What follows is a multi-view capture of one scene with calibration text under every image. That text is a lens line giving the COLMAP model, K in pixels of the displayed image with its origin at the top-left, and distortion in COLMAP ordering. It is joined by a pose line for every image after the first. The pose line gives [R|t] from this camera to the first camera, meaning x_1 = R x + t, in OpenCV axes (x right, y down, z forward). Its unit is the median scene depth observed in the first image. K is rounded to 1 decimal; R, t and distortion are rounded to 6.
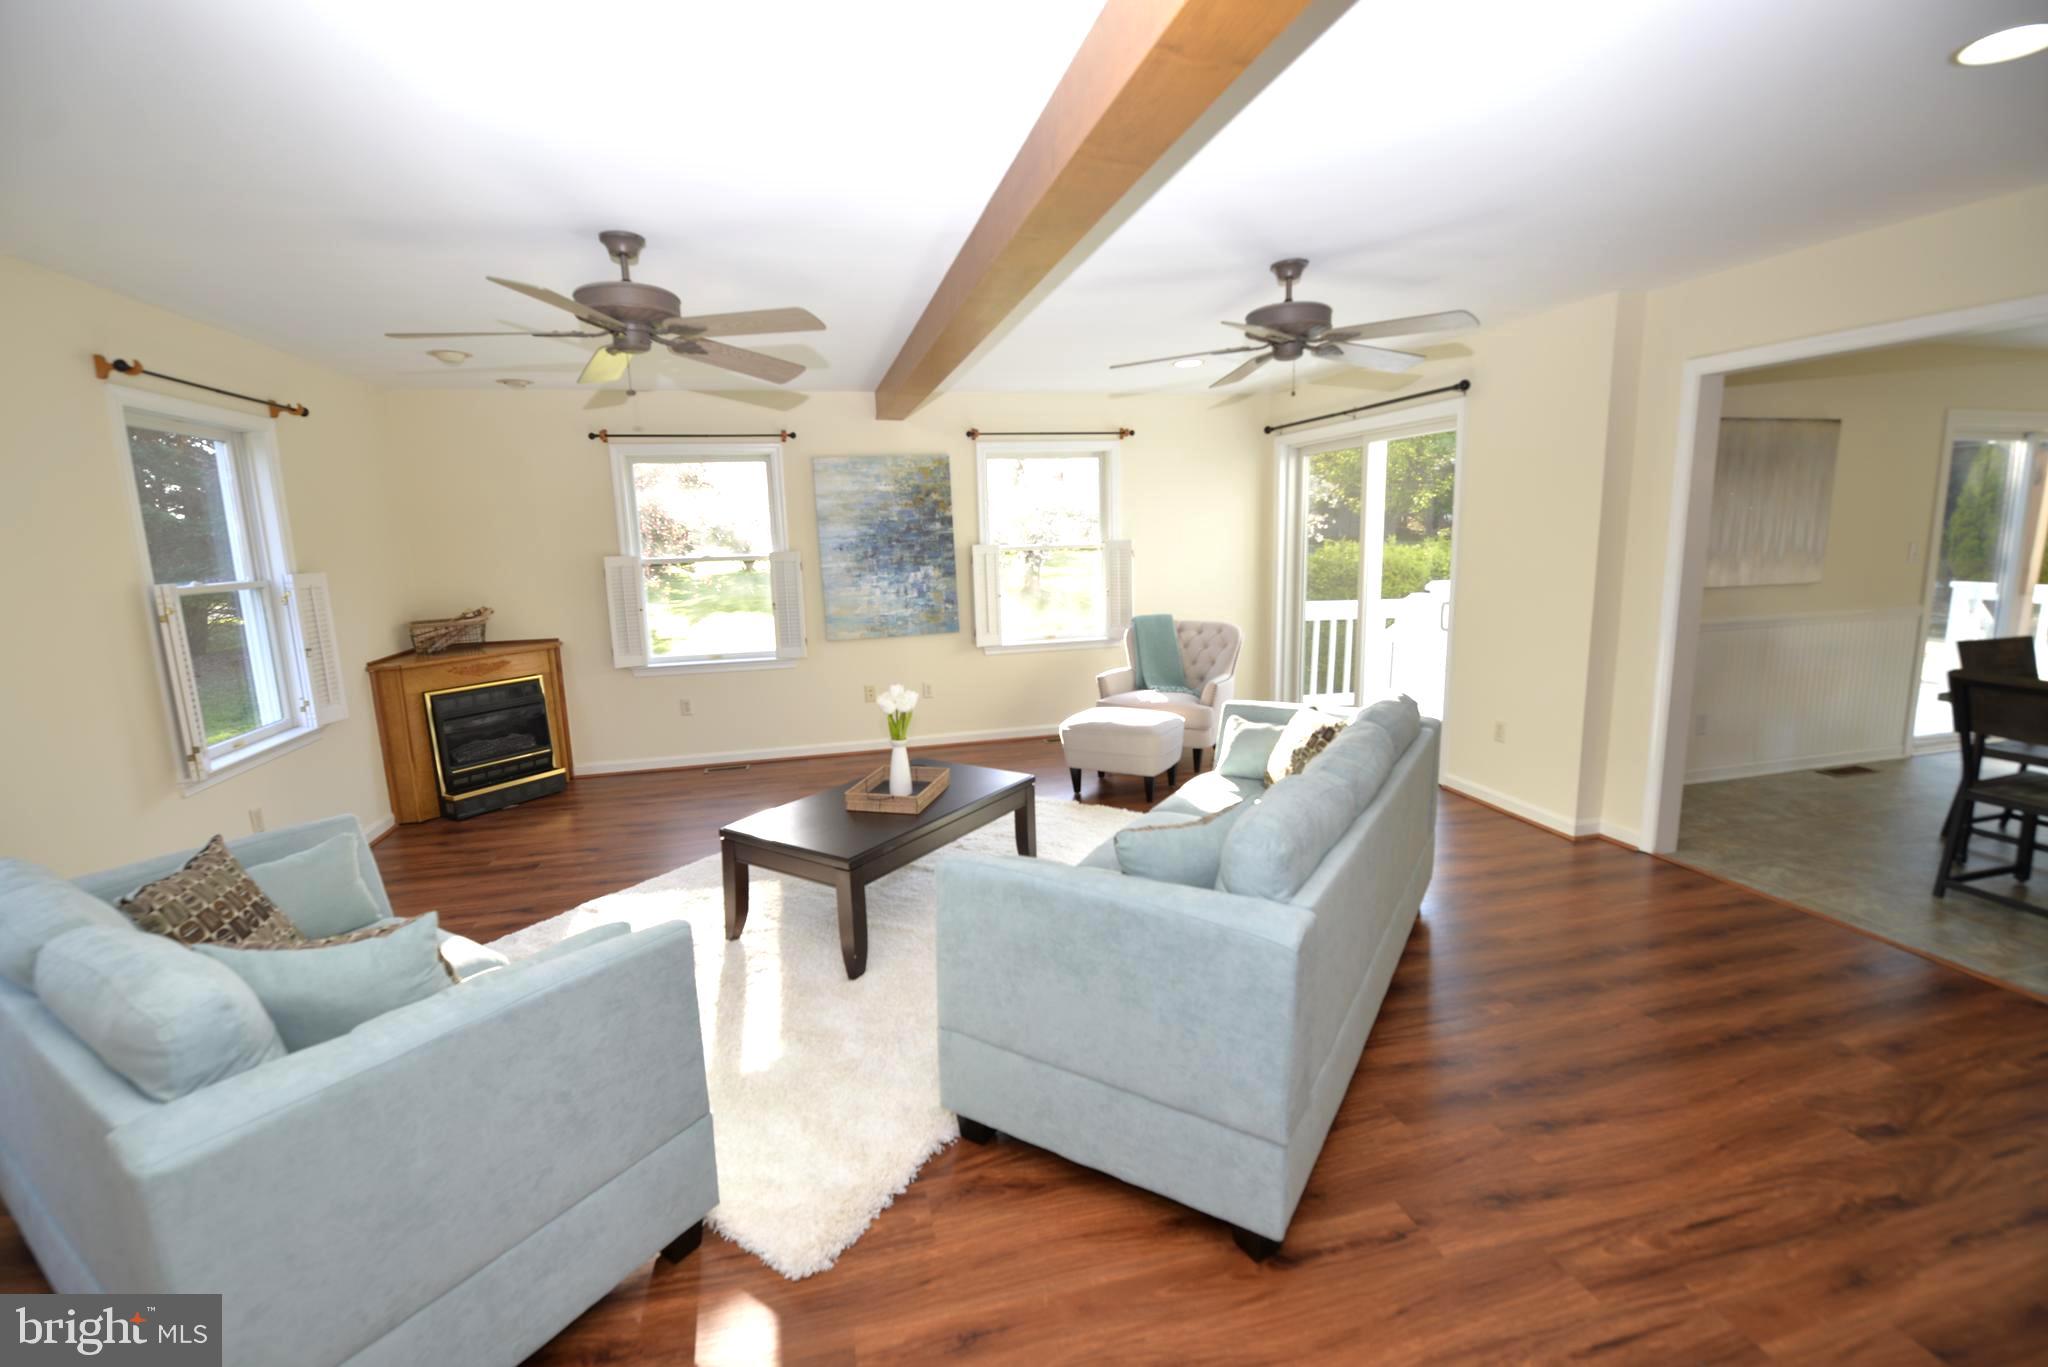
lens RADIAL K [[892.4, 0, 1014.4], [0, 892.4, 696.9], [0, 0, 1]] dist [-0.005560, -0.005655]
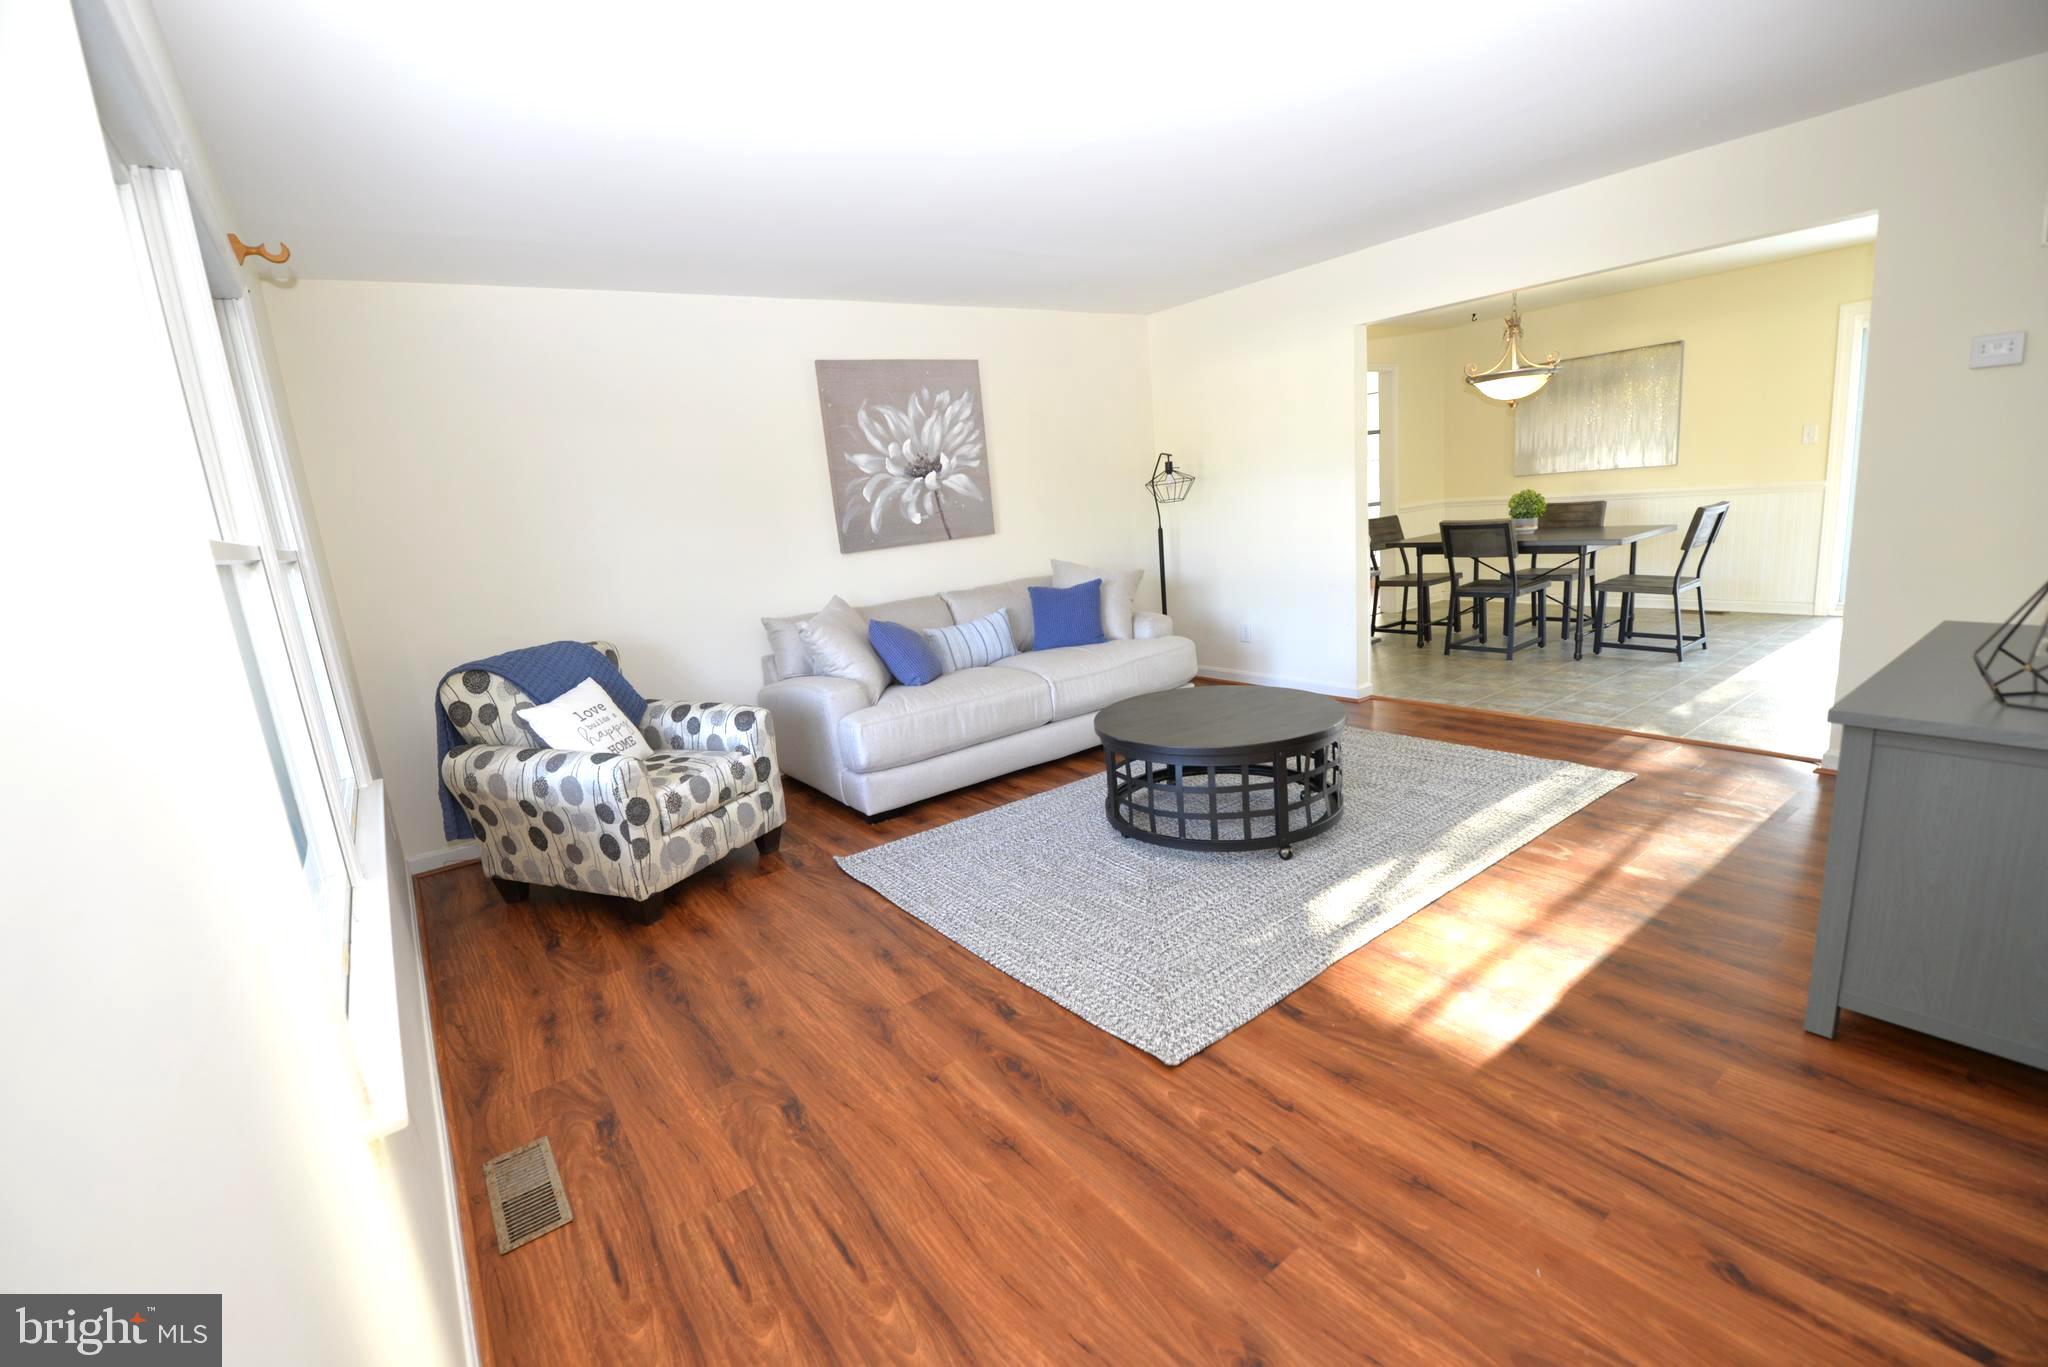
lens RADIAL K [[892.4, 0, 1013.4], [0, 892.4, 693.1], [0, 0, 1]] dist [-0.005560, -0.005655]
pose [[0.375524, 0.191499, -0.906813, 1.511410], [-0.087059, 0.981383, 0.171195, 0.055064], [0.922714, 0.014659, 0.385205, -0.366489]]
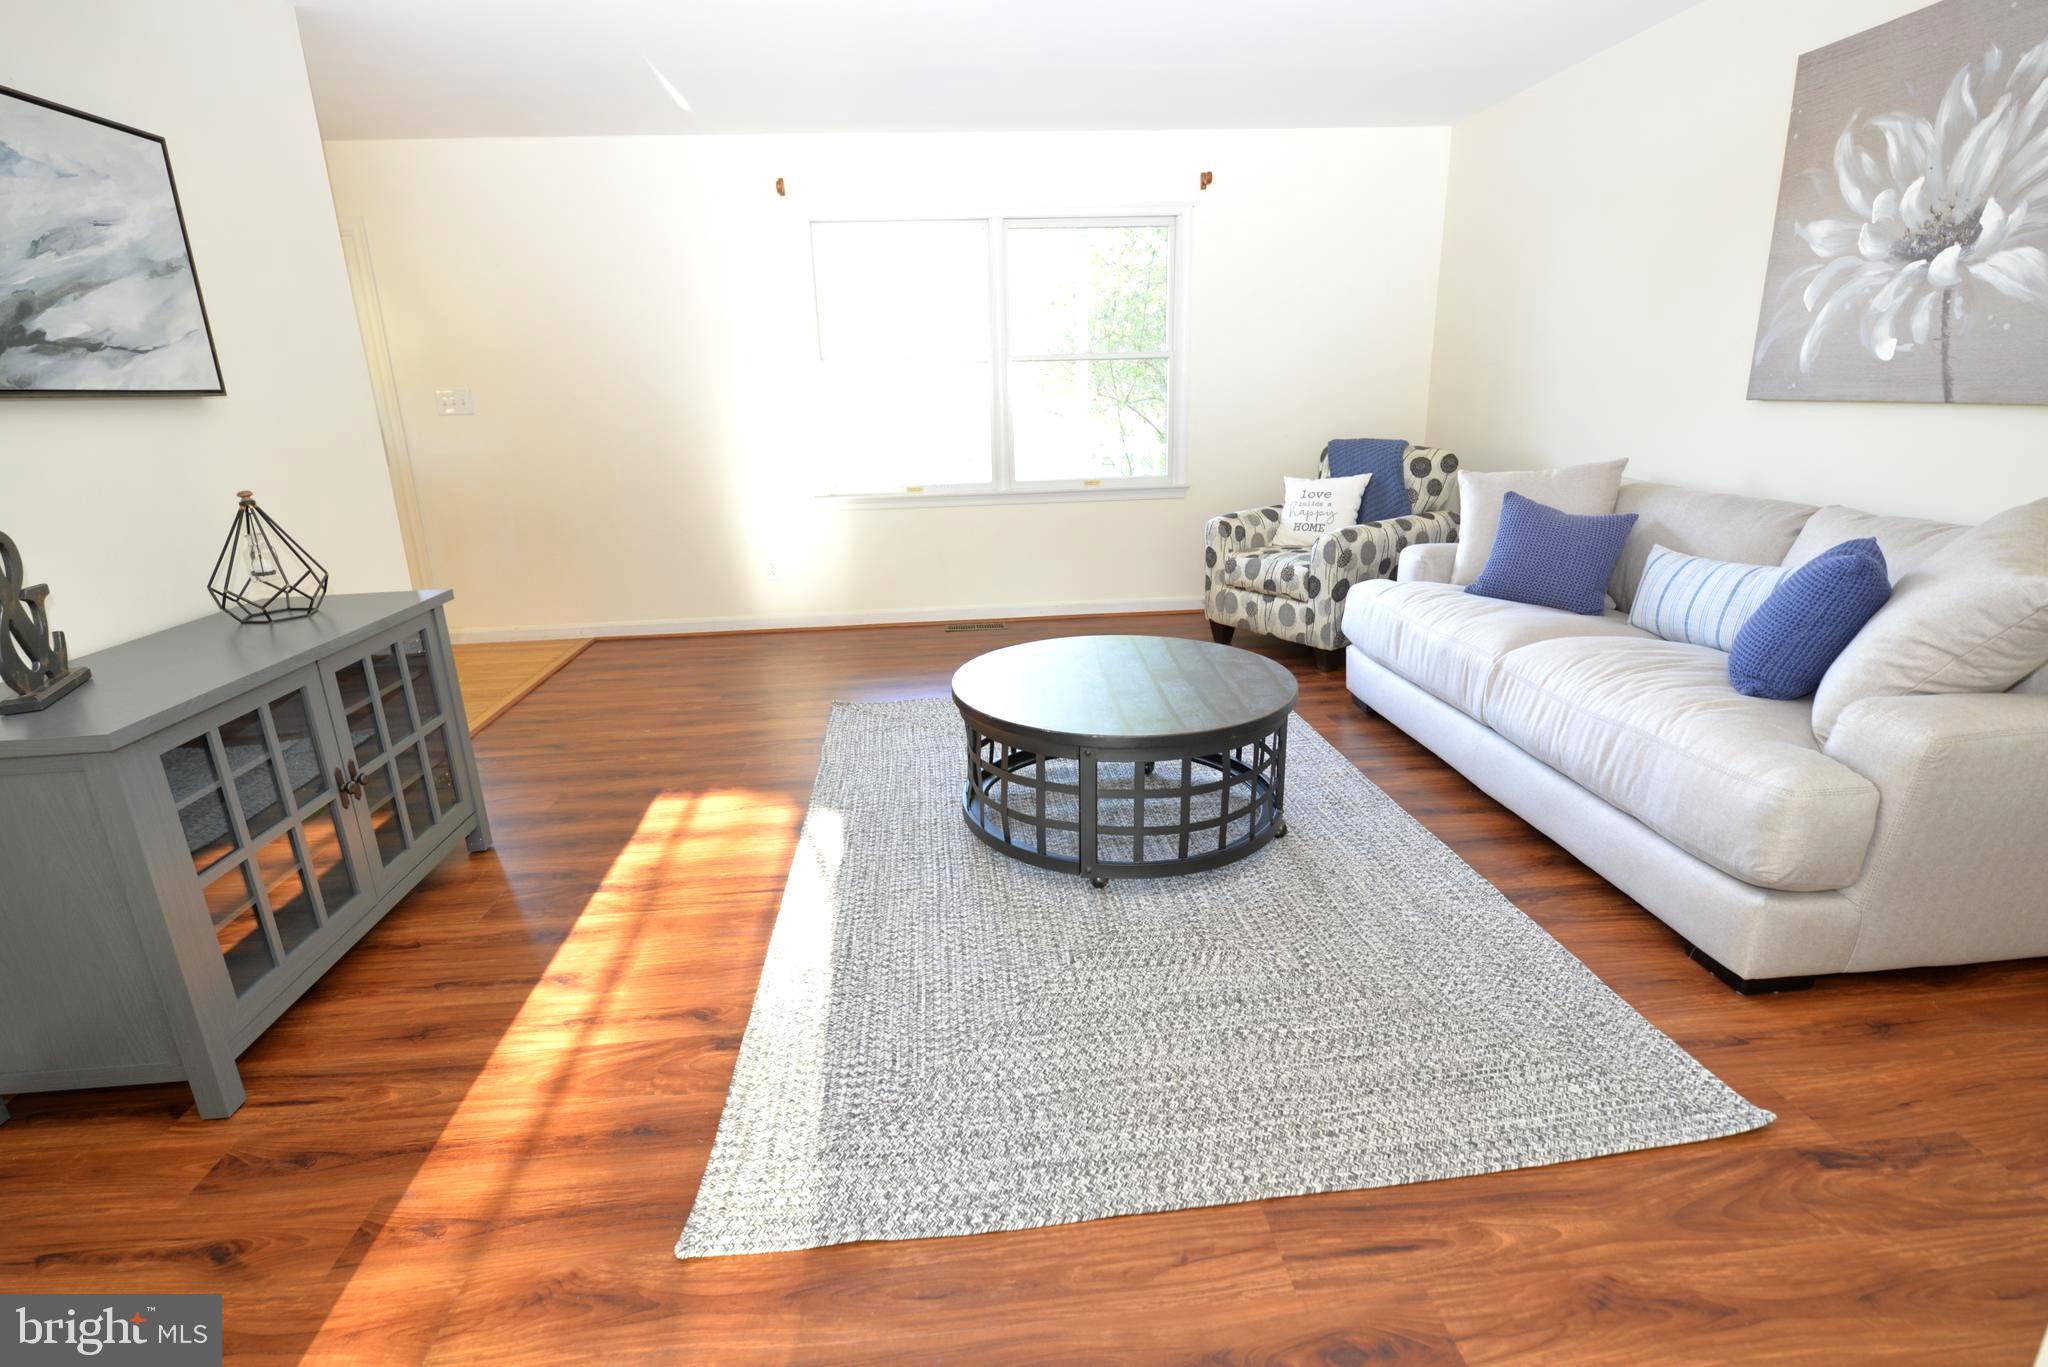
lens RADIAL K [[993.4, 0, 1015.7], [0, 993.4, 695.3], [0, 0, 1]] dist [0.001267, -0.005677]
pose [[-0.986434, 0.005558, 0.164065, 1.006111], [0.082049, 0.882329, 0.463425, -0.059049], [-0.142184, 0.470600, -0.870816, 0.404997]]
